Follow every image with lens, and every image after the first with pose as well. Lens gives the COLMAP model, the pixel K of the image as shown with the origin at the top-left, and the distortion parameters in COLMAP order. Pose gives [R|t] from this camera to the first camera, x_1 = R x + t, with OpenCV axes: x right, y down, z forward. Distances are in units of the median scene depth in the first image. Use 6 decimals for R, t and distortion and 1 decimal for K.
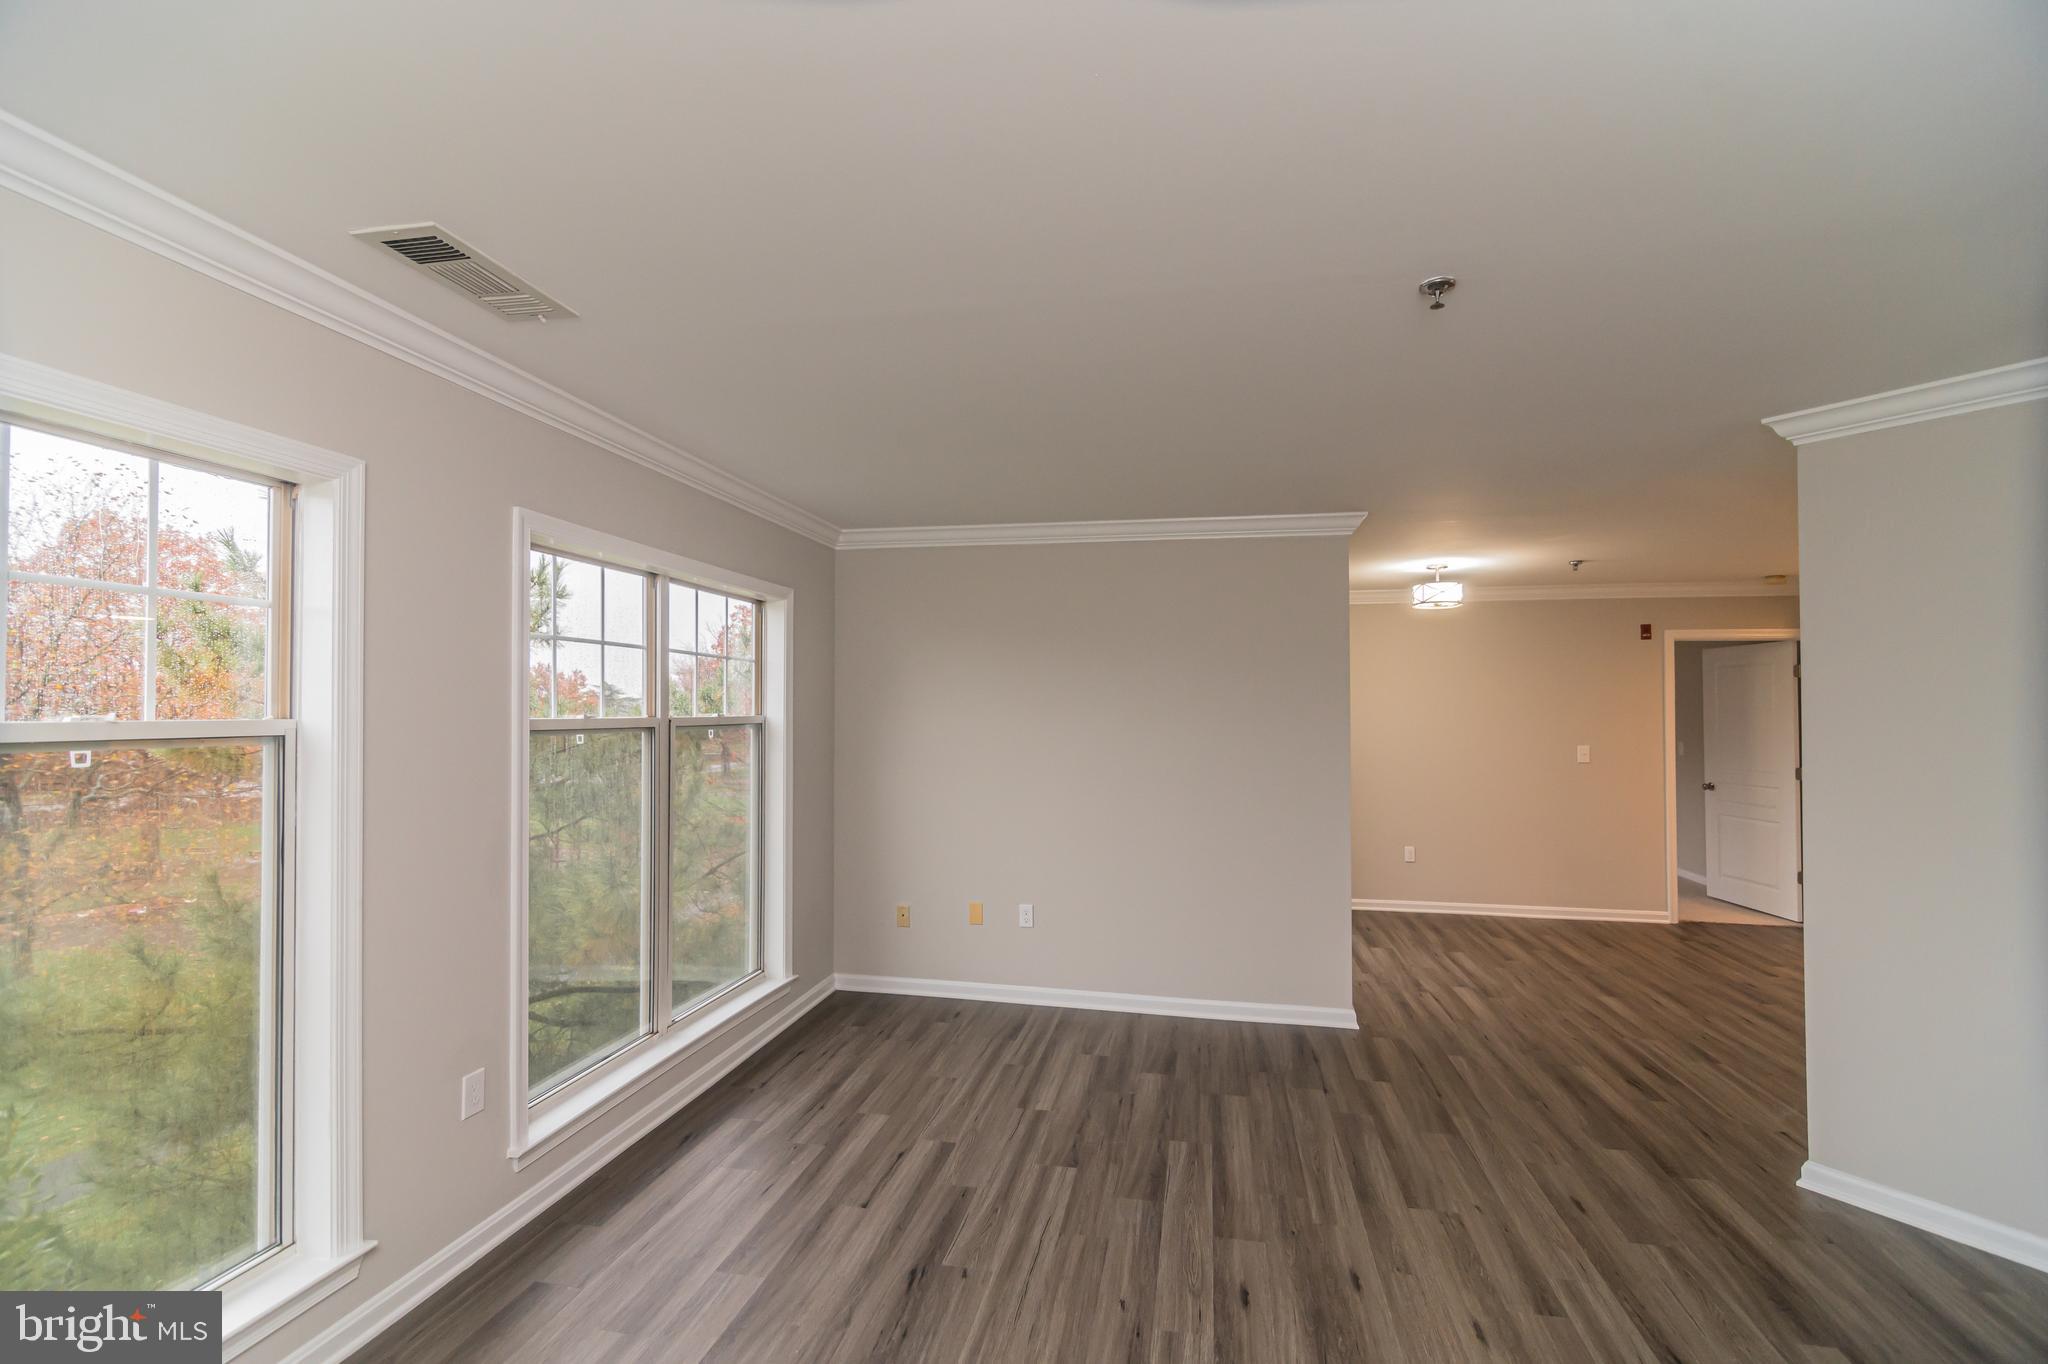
lens RADIAL K [[871.8, 0, 1046.1], [0, 871.8, 705.5], [0, 0, 1]] dist [0.026250, -0.012445]
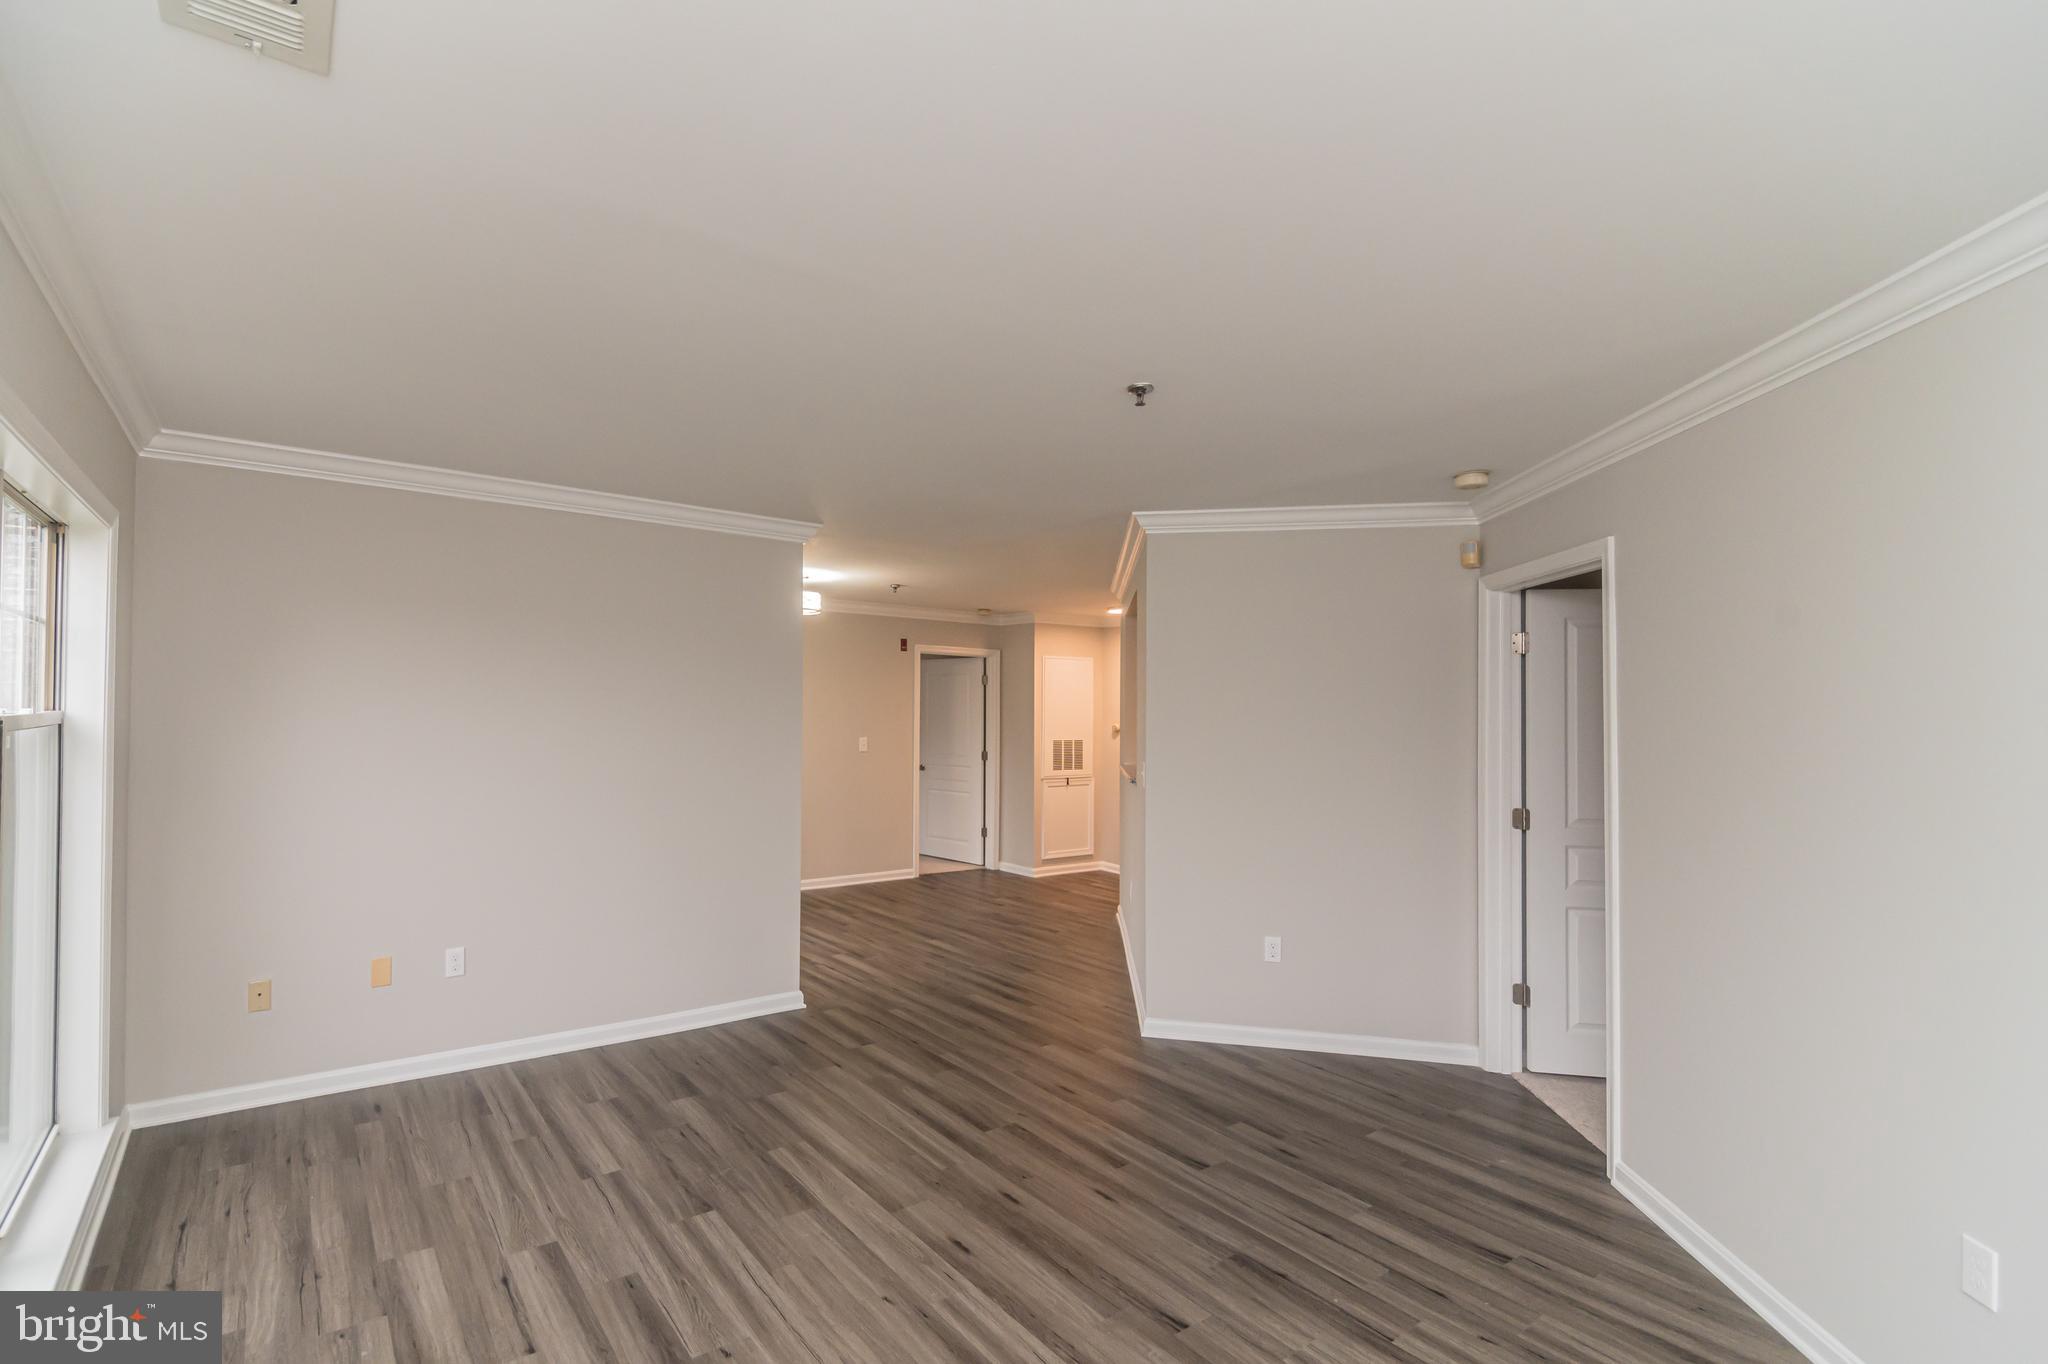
lens RADIAL K [[919.2, 0, 884.8], [0, 919.2, 696.9], [0, 0, 1]] dist [0.010871, -0.000372]
pose [[0.722983, 0.014815, 0.690707, -0.422747], [-0.016334, 0.999857, -0.004348, -0.006749], [-0.690672, -0.008138, 0.723122, 0.151634]]
